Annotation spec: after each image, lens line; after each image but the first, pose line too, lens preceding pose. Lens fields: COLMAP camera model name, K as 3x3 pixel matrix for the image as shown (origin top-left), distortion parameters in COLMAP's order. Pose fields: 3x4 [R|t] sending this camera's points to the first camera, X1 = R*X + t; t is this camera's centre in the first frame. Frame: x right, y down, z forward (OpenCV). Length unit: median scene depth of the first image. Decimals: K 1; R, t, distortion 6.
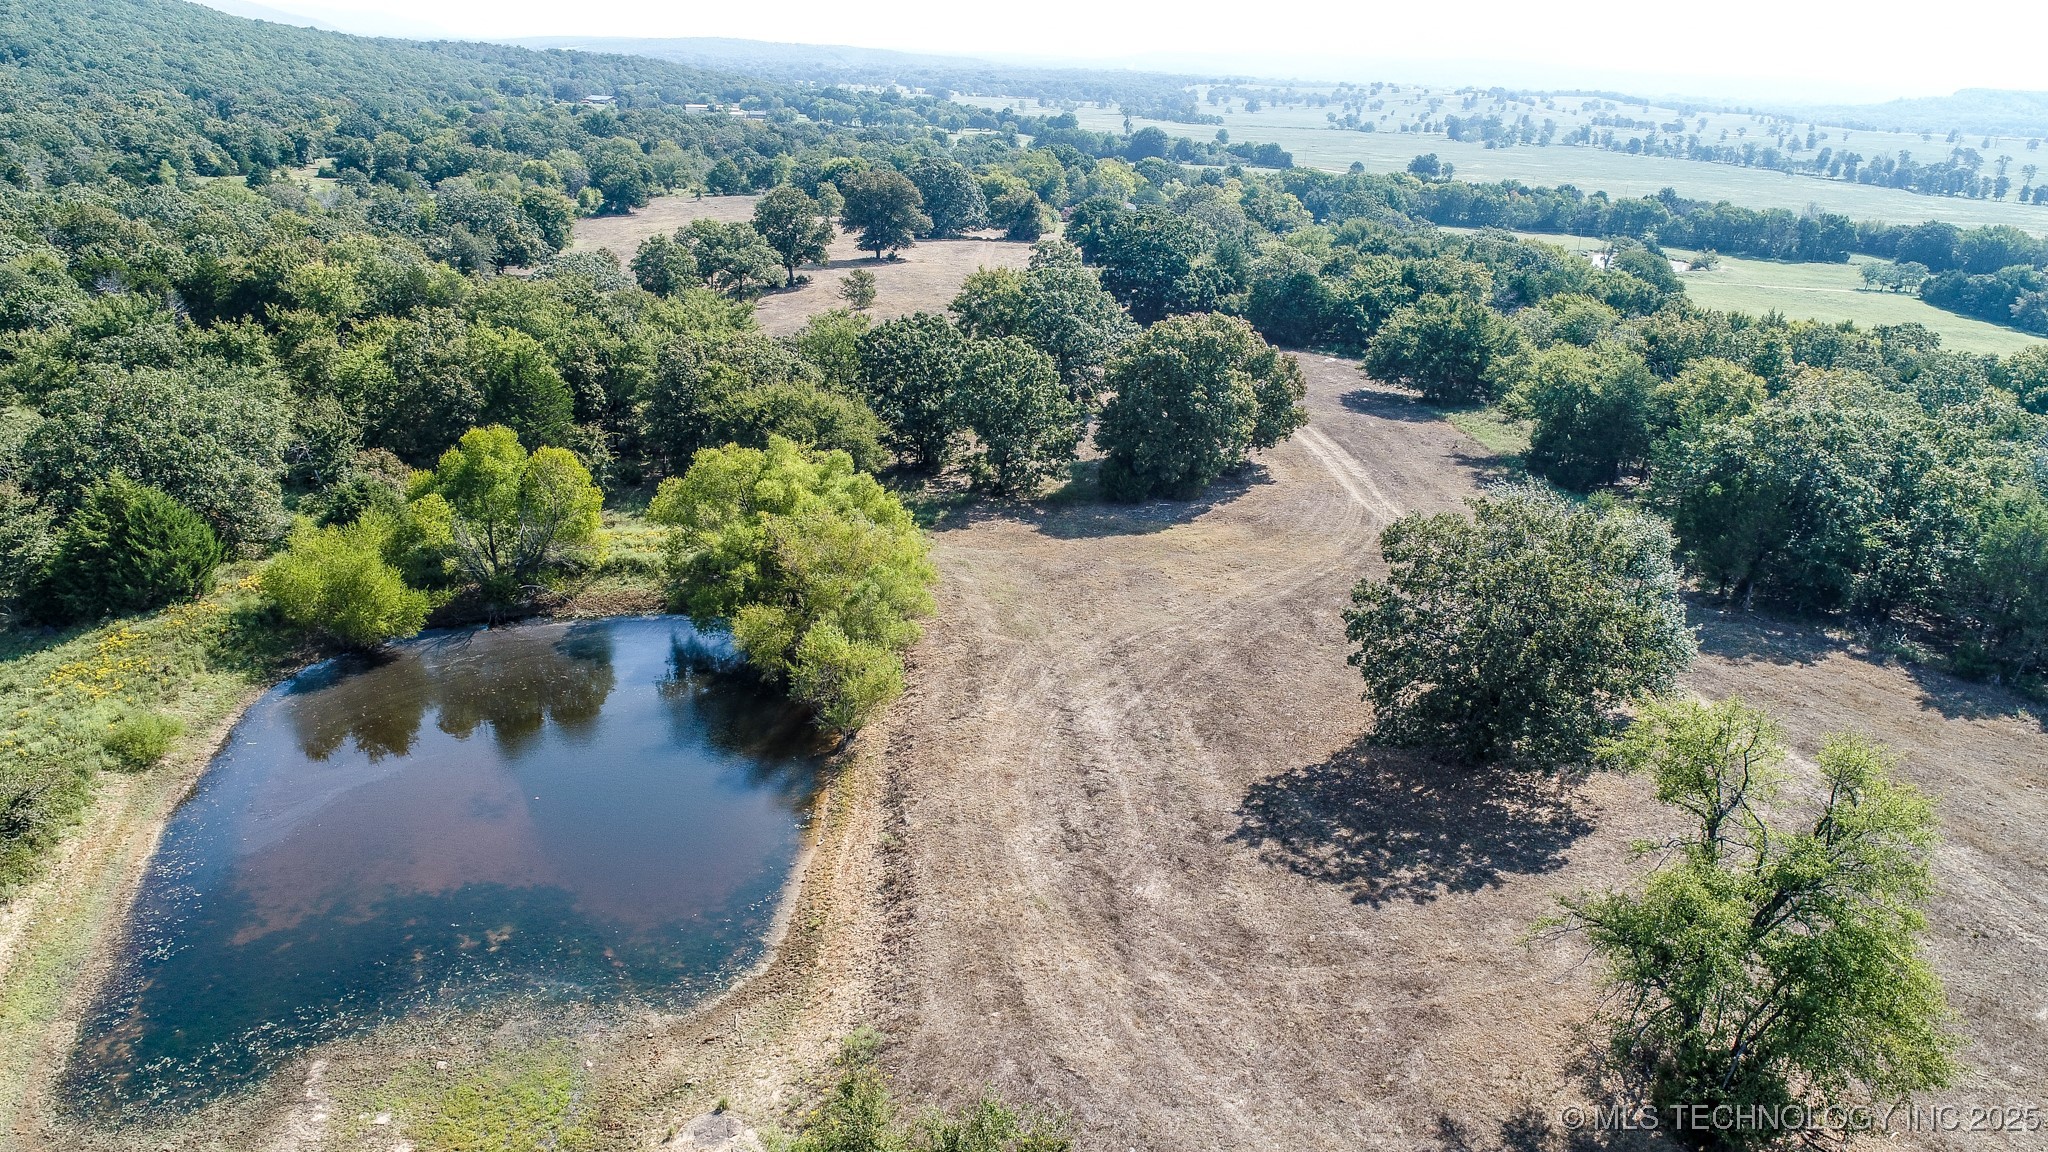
lens RADIAL K [[1365.8, 0, 1025.5], [0, 1365.8, 583.1], [0, 0, 1]] dist [-0.005608, 0.001284]
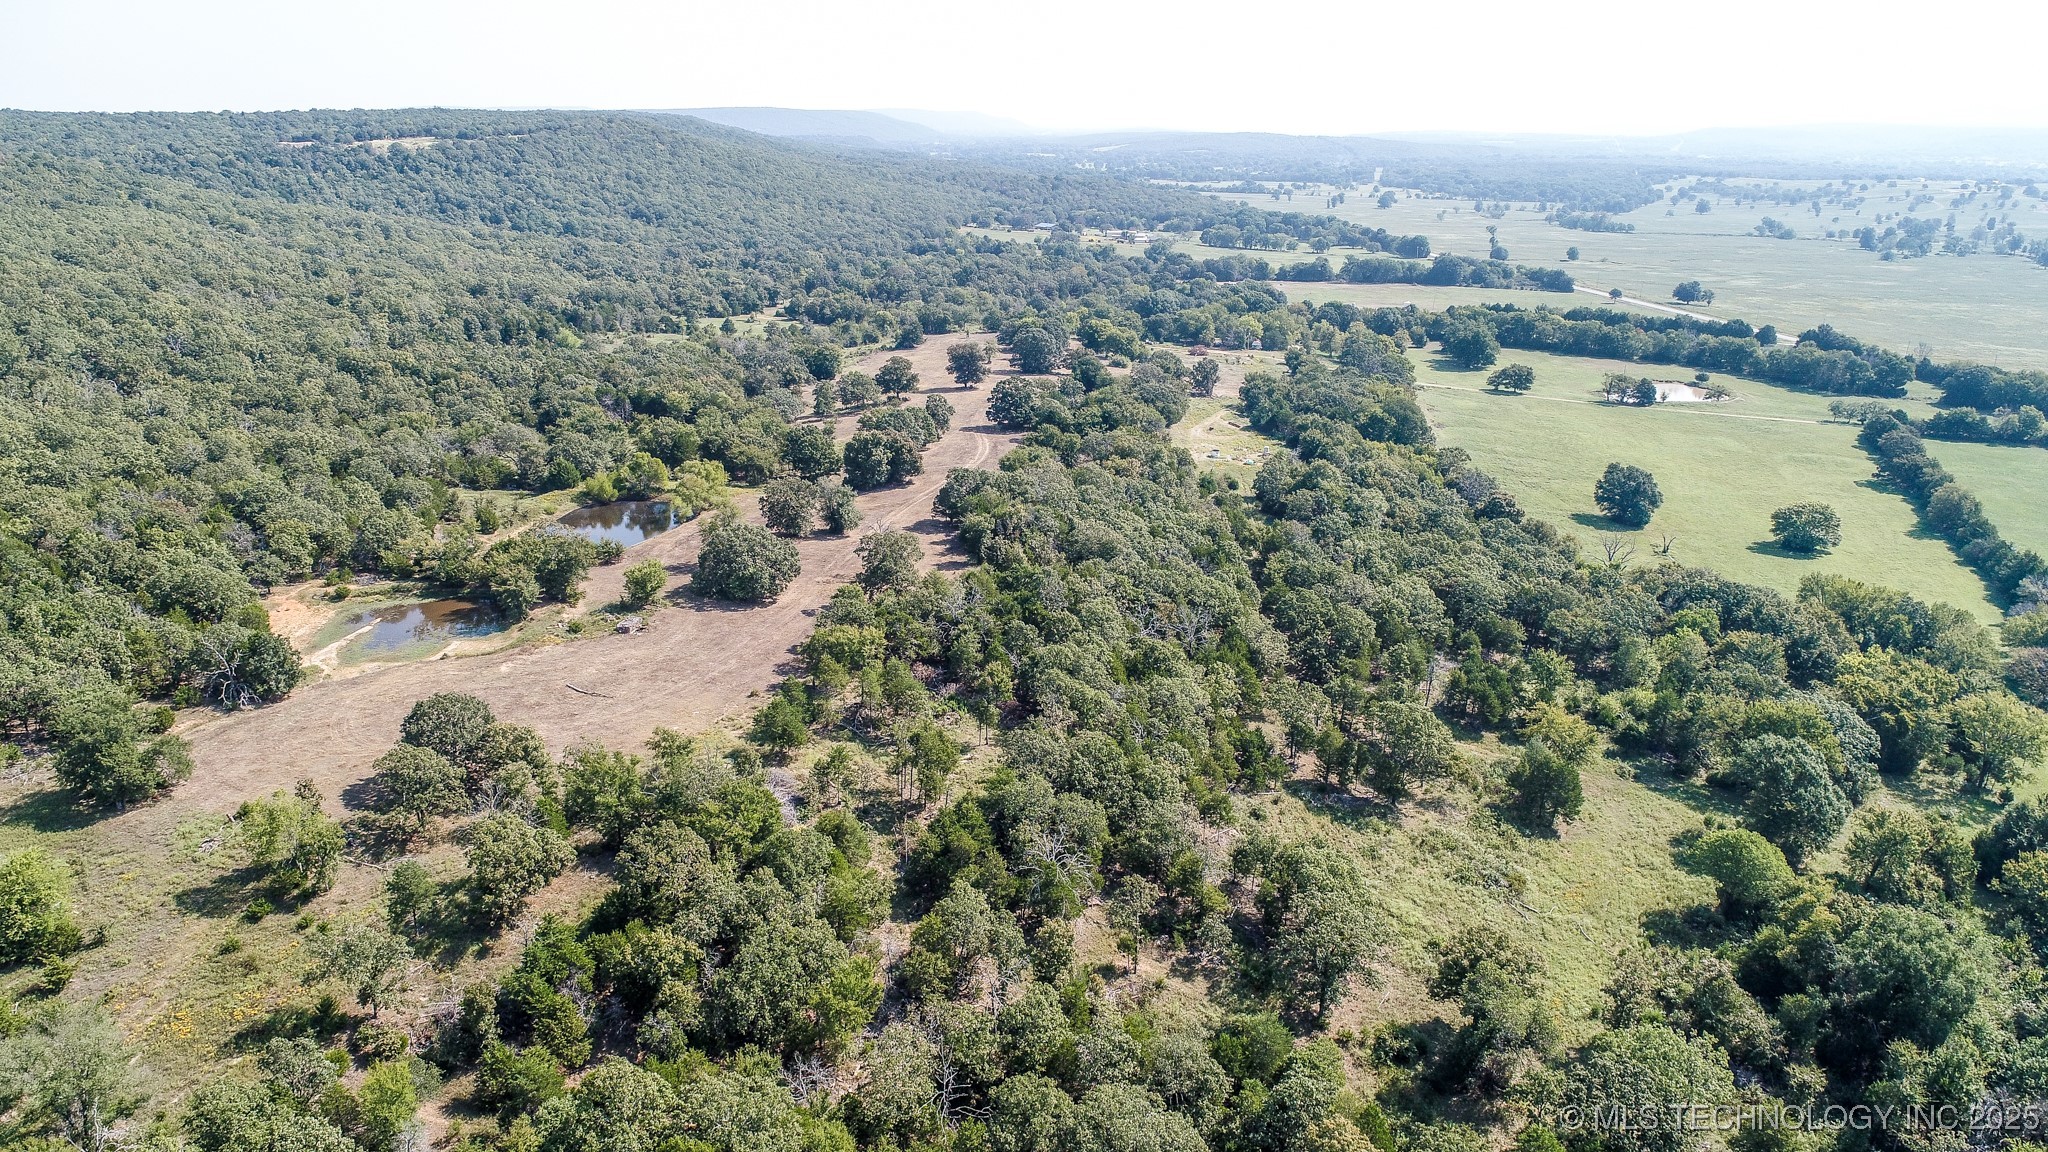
lens RADIAL K [[1365.8, 0, 1025.5], [0, 1365.8, 583.1], [0, 0, 1]] dist [-0.005608, 0.001284]
pose [[0.927040, 0.087042, -0.364720, 0.491093], [-0.105891, 0.993864, -0.031962, 0.063233], [0.359700, 0.068251, 0.930568, -0.524895]]
